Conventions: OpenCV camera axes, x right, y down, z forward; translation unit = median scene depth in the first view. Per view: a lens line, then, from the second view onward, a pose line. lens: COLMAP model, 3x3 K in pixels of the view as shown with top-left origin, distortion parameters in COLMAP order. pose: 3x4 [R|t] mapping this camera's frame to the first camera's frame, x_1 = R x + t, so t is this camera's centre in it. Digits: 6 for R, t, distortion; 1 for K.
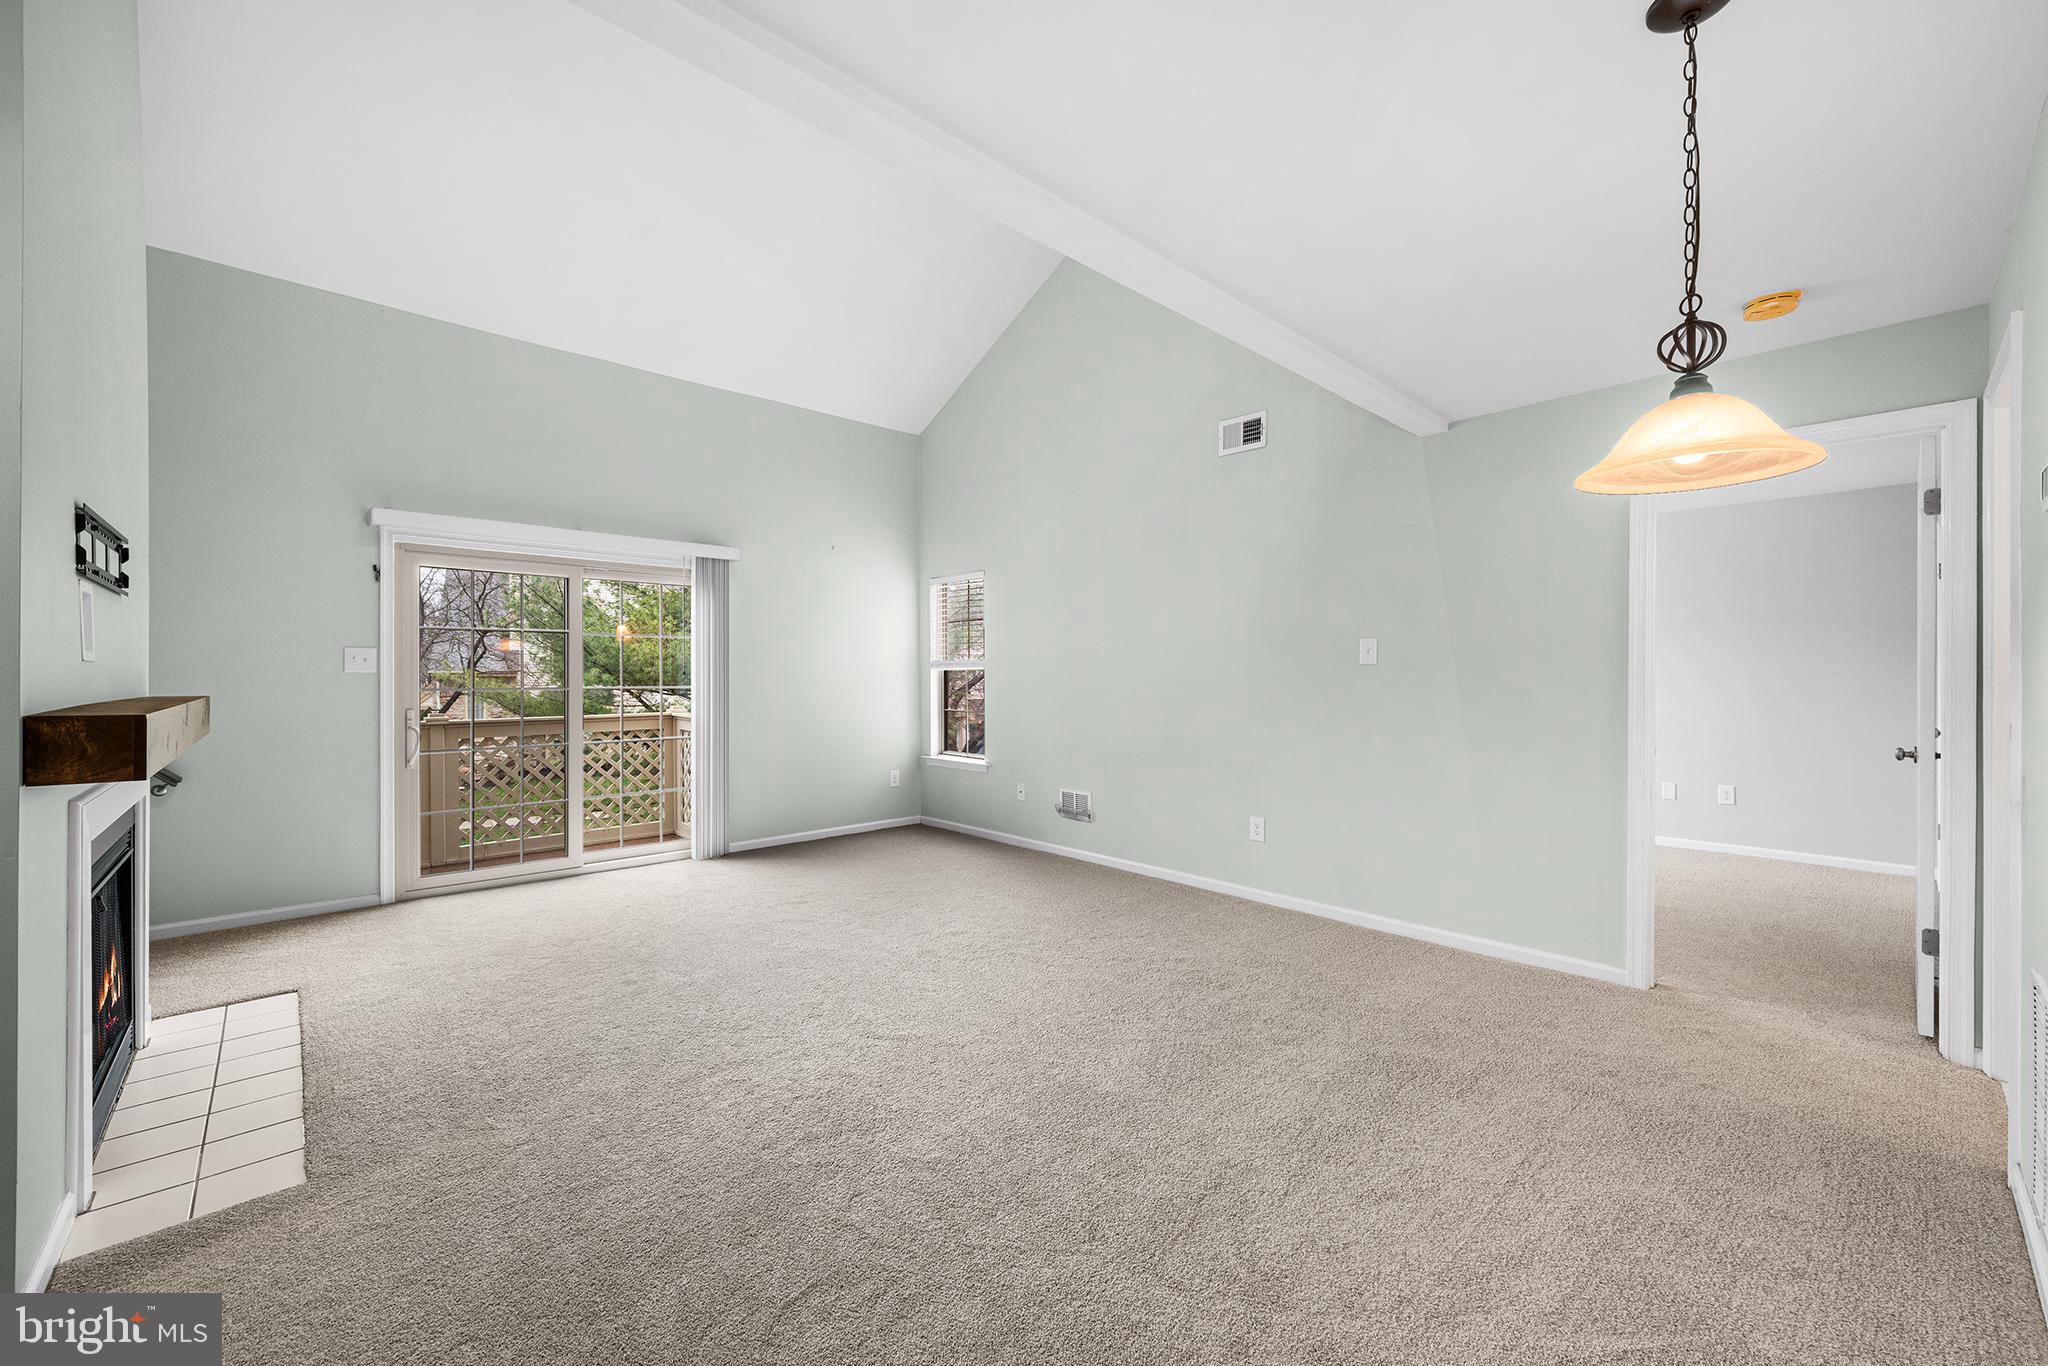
lens RADIAL K [[791.6, 0, 1023.8], [0, 791.6, 678.1], [0, 0, 1]] dist [-0.001666, -0.000156]
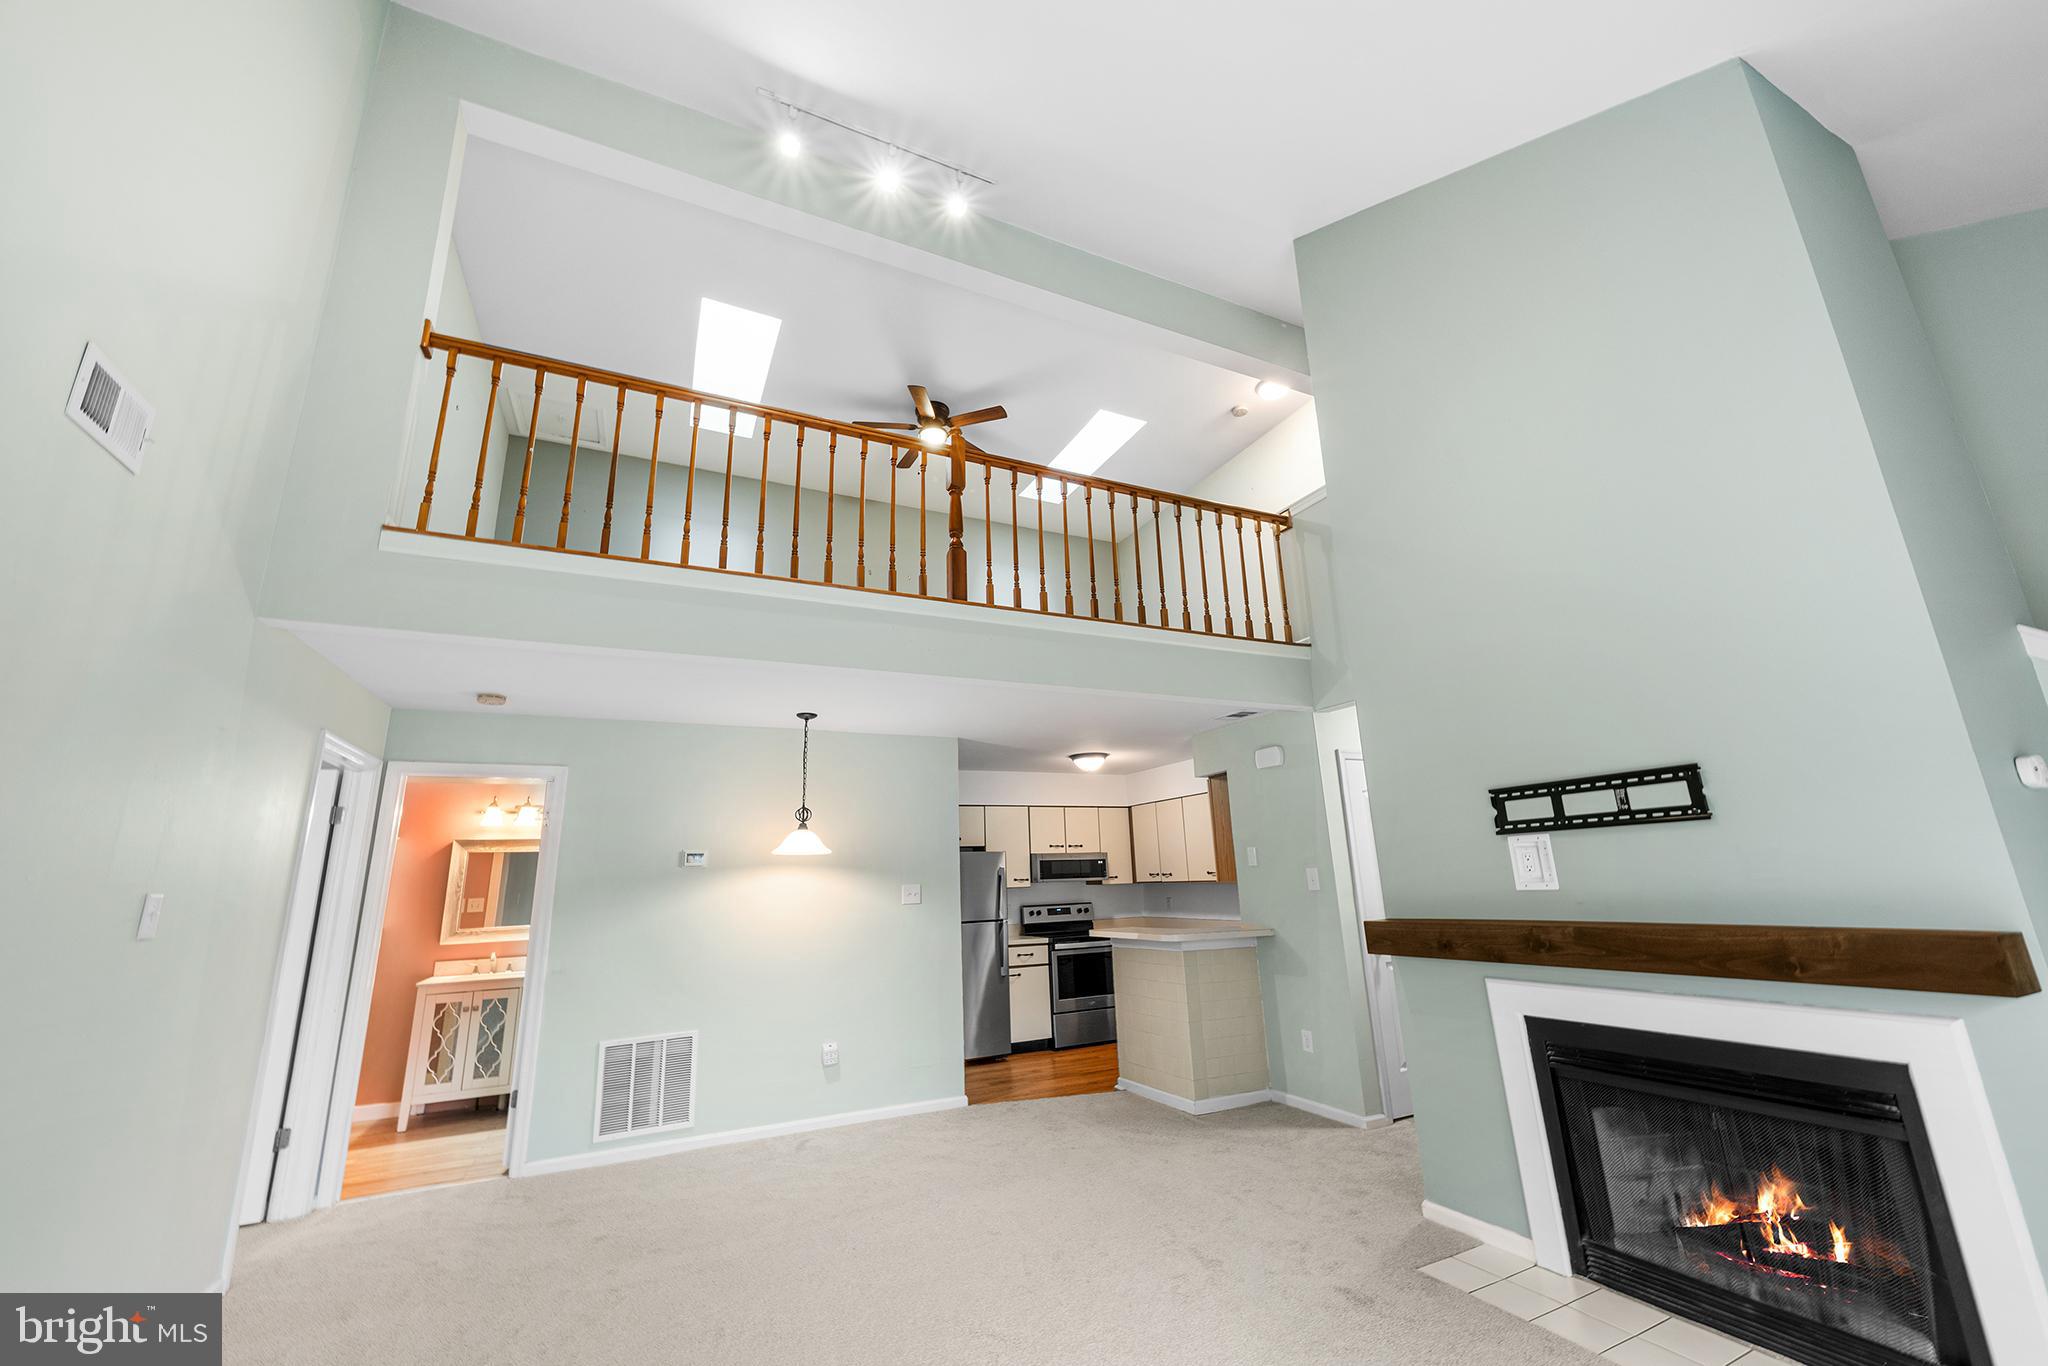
lens RADIAL K [[783.5, 0, 1022.8], [0, 783.5, 683.9], [0, 0, 1]] dist [-0.002156, -0.000415]
pose [[-0.953742, 0.106617, 0.281086, -0.331828], [0.035728, 0.968571, -0.246157, -0.031525], [-0.298496, -0.224728, -0.927576, 1.245350]]
